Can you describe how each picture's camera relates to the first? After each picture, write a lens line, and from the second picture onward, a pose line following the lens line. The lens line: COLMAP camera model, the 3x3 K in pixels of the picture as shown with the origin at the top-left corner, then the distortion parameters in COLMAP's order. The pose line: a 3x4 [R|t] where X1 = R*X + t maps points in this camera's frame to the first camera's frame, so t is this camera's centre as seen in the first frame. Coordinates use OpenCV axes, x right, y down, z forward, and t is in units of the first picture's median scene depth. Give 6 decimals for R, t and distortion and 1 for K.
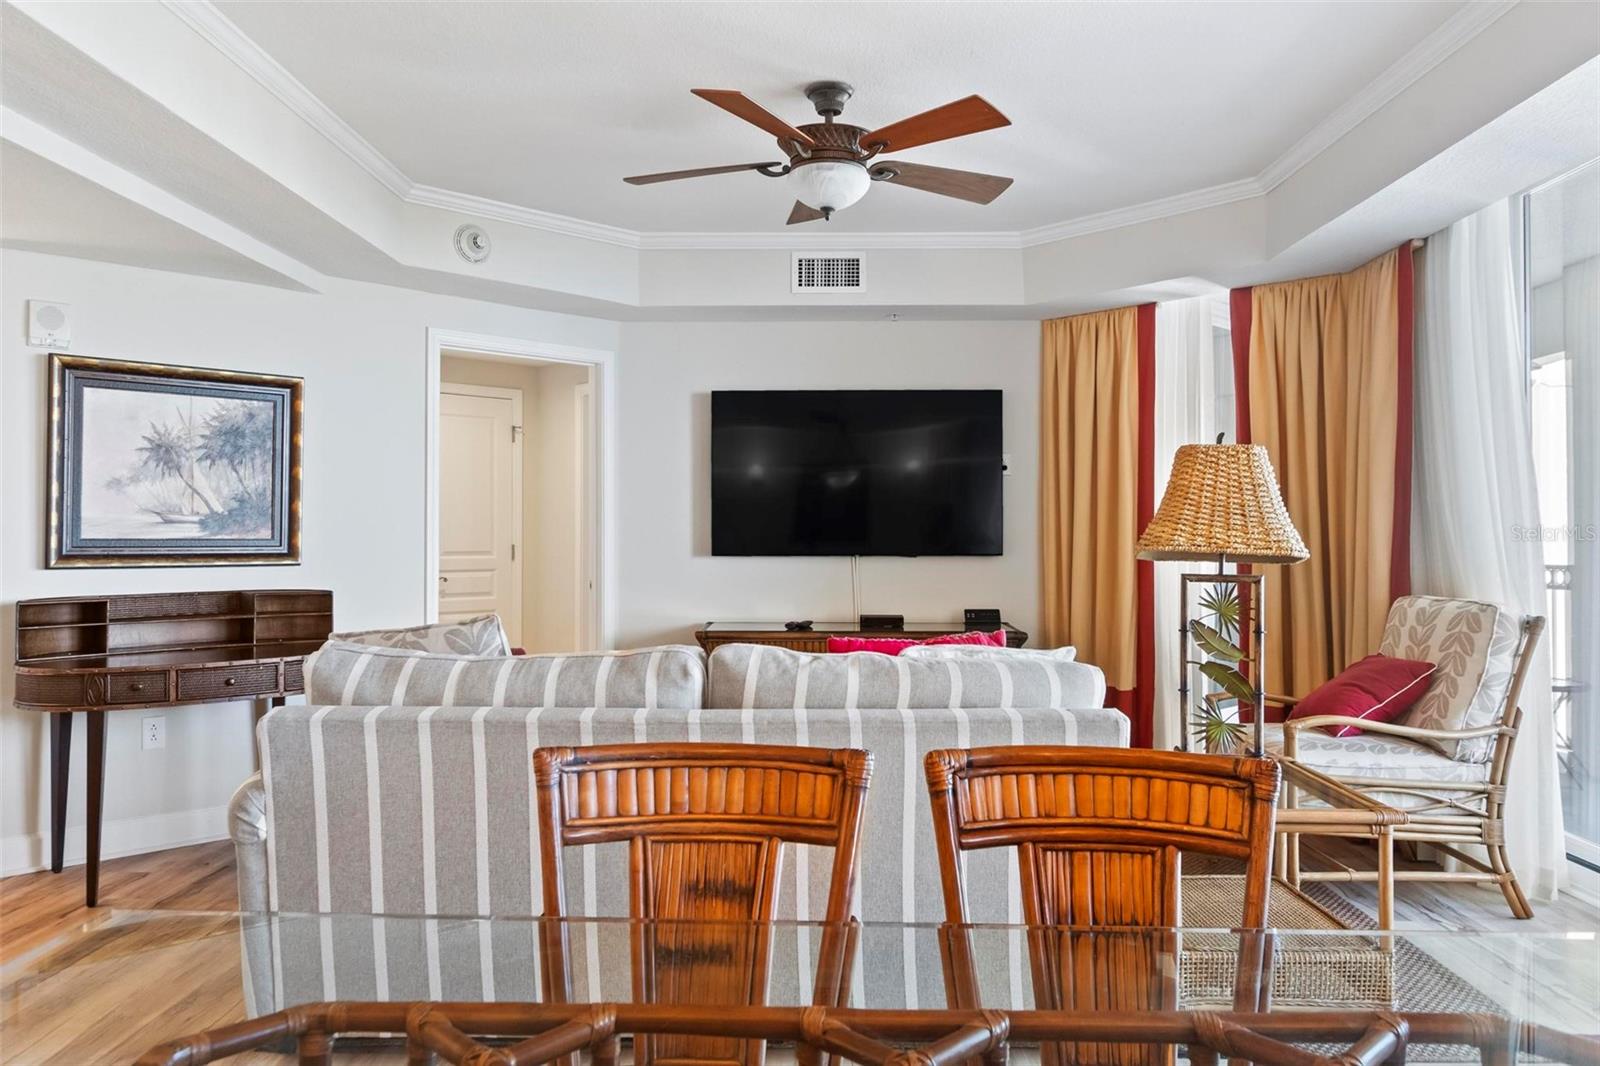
lens RADIAL K [[1127.1, 0, 800.7], [0, 1127.1, 528.3], [0, 0, 1]] dist [-0.008219, -0.000870]
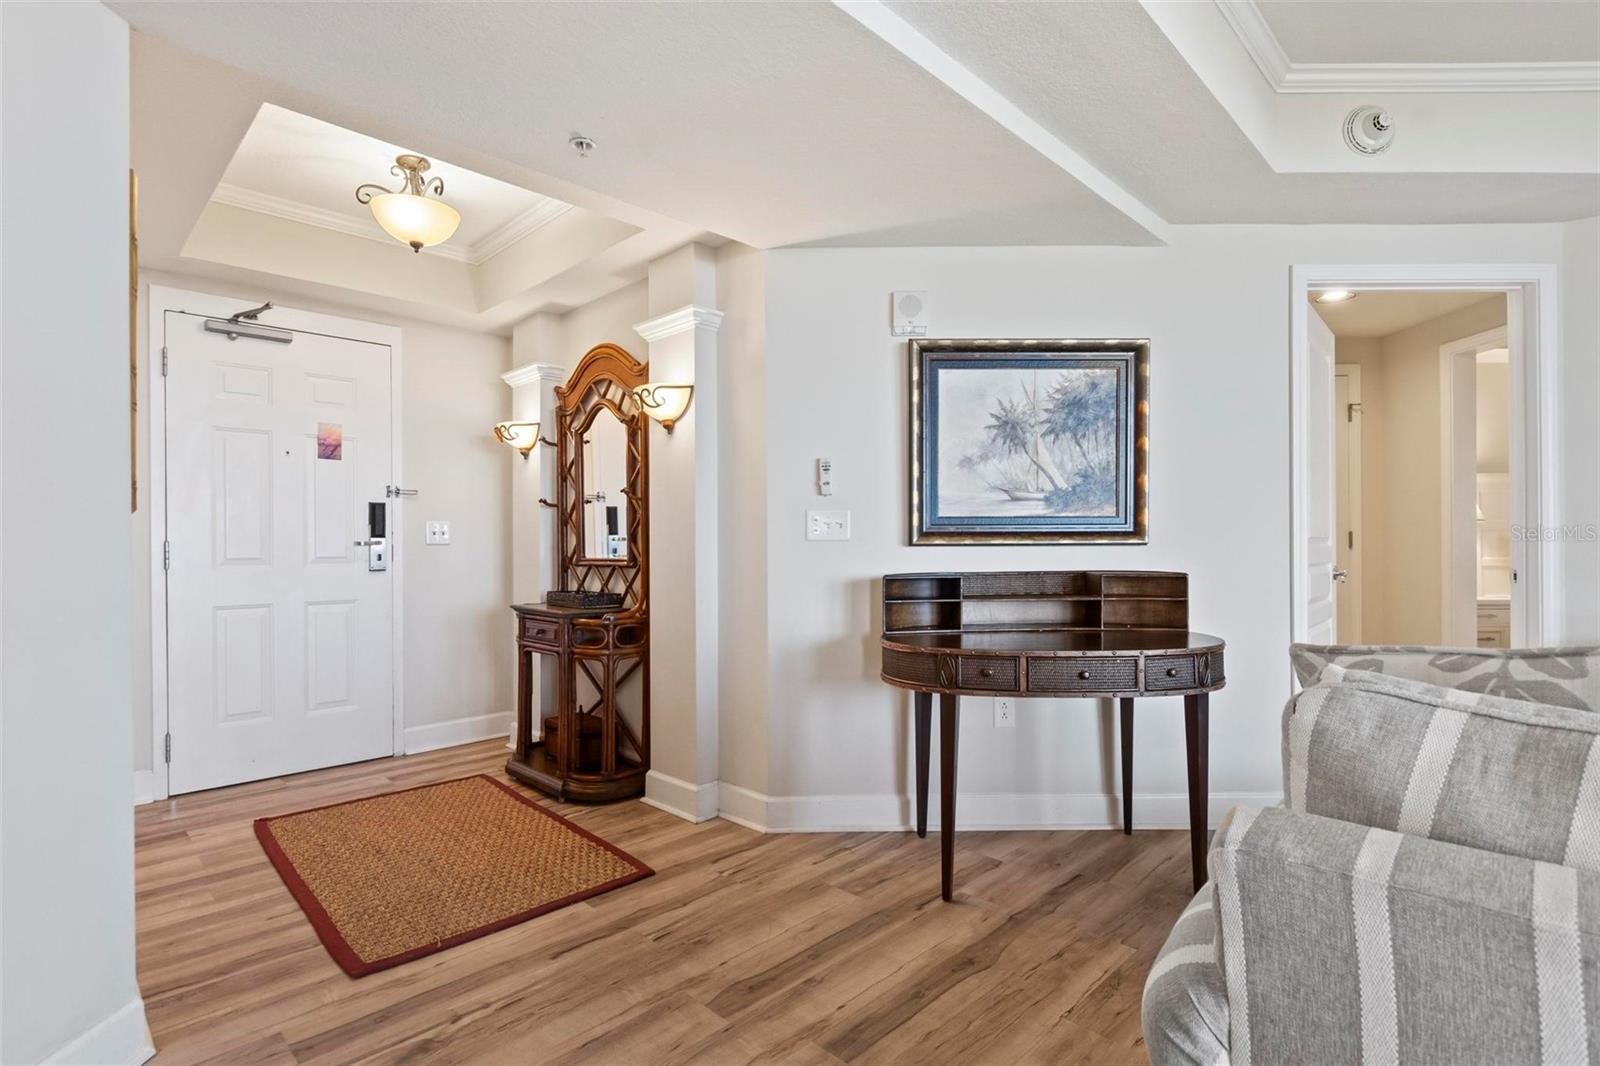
lens RADIAL K [[774.1, 0, 794.9], [0, 774.1, 541.7], [0, 0, 1]] dist [0.004372, 0.001229]
pose [[0.707800, -0.006961, -0.706379, -0.221275], [0.012855, 0.999913, 0.003028, 0.027106], [0.706296, -0.011223, 0.707828, 0.384765]]
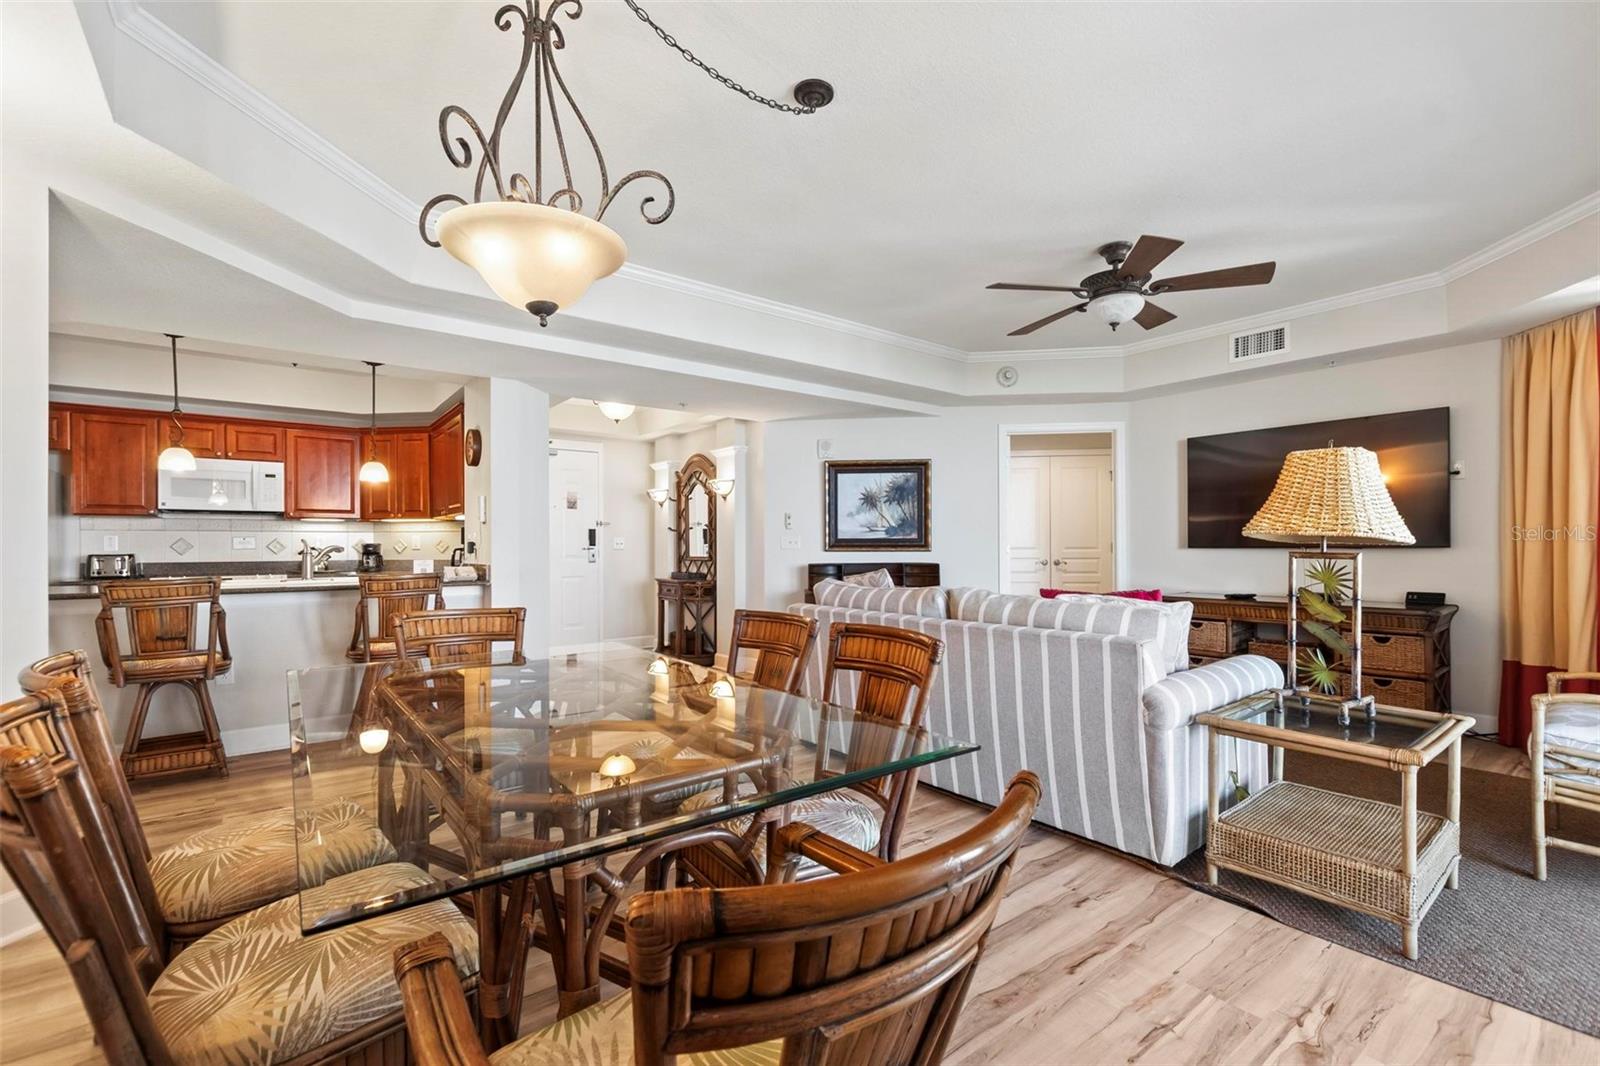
lens RADIAL K [[683.4, 0, 805.6], [0, 683.4, 546.4], [0, 0, 1]] dist [-0.023991, -0.000016]
pose [[0.619386, -0.002933, -0.785081, 0.421913], [0.010009, 0.999941, 0.004161, 0.018191], [0.785023, -0.010435, 0.619379, 0.057646]]
